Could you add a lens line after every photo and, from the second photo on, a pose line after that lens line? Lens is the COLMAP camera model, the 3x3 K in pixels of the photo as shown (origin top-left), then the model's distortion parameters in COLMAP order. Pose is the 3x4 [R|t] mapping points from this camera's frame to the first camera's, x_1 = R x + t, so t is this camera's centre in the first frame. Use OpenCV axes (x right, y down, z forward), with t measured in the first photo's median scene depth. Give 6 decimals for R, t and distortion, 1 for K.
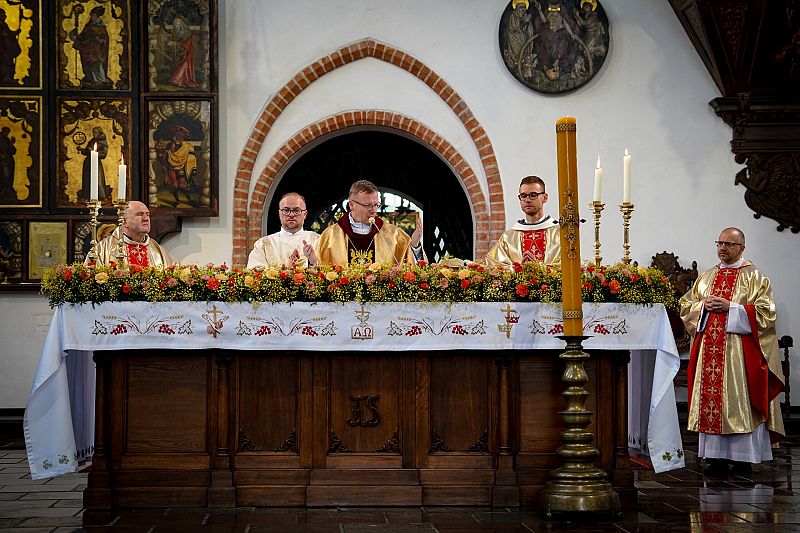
lens RADIAL K [[1460.6, 0, 400.0], [0, 1460.6, 266.5], [0, 0, 1]] dist [0.014528, 0.353160]
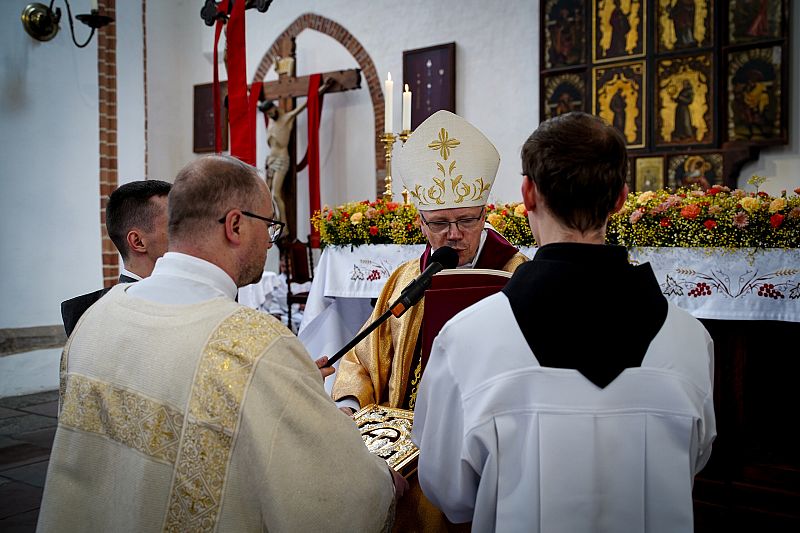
lens RADIAL K [[833.9, 0, 400.0], [0, 833.9, 266.5], [0, 0, 1]] dist [-0.020579, 0.005101]
pose [[0.760242, 0.023374, -0.649219, 0.073353], [0.037296, 0.996134, 0.079538, -0.001437], [0.648569, -0.084681, 0.756431, 0.290713]]
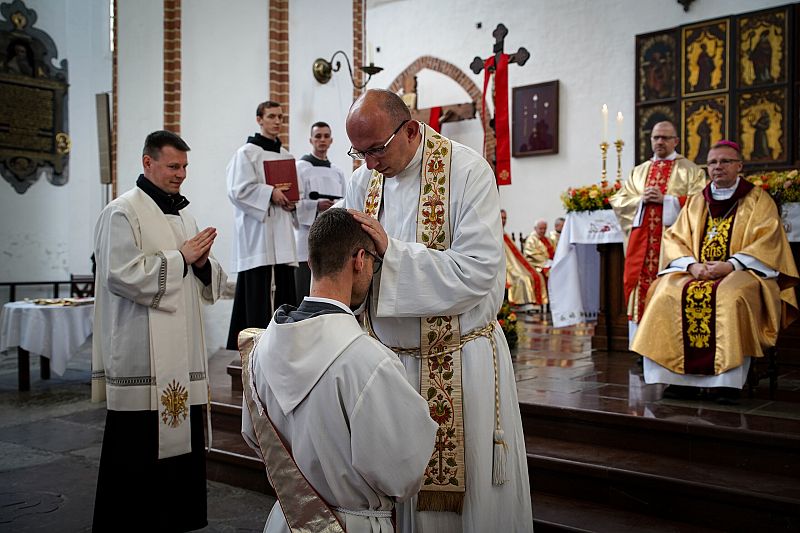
lens RADIAL K [[790.9, 0, 400.0], [0, 790.9, 266.5], [0, 0, 1]] dist [-0.011137, 0.011381]
pose [[0.715664, 0.011353, -0.698353, 0.100135], [0.031632, 0.998315, 0.048645, 0.016652], [0.697729, -0.056904, 0.714099, 0.136327]]
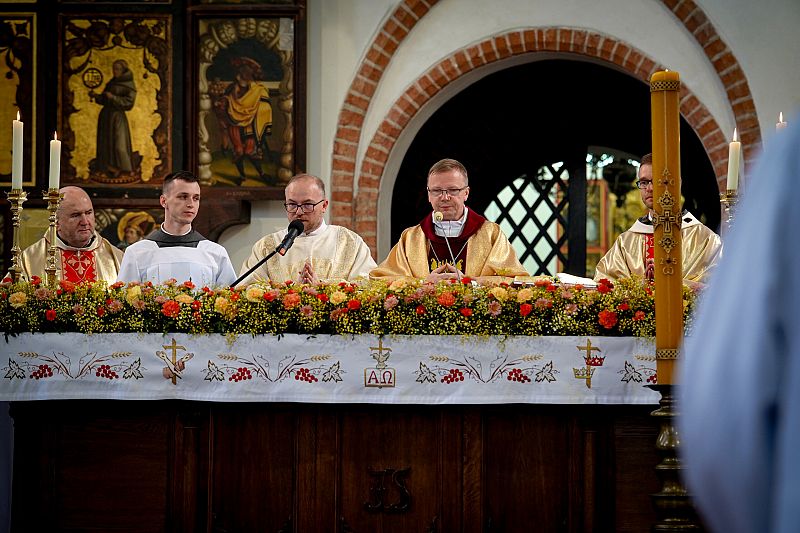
lens RADIAL K [[2588.8, 0, 400.0], [0, 2588.8, 266.5], [0, 0, 1]] dist [0.173638, 2.390390]
pose [[0.990088, 0.000845, -0.140445, 0.074964], [-0.001161, 0.999997, -0.002166, -0.002777], [0.140443, 0.002307, 0.990086, -0.110120]]
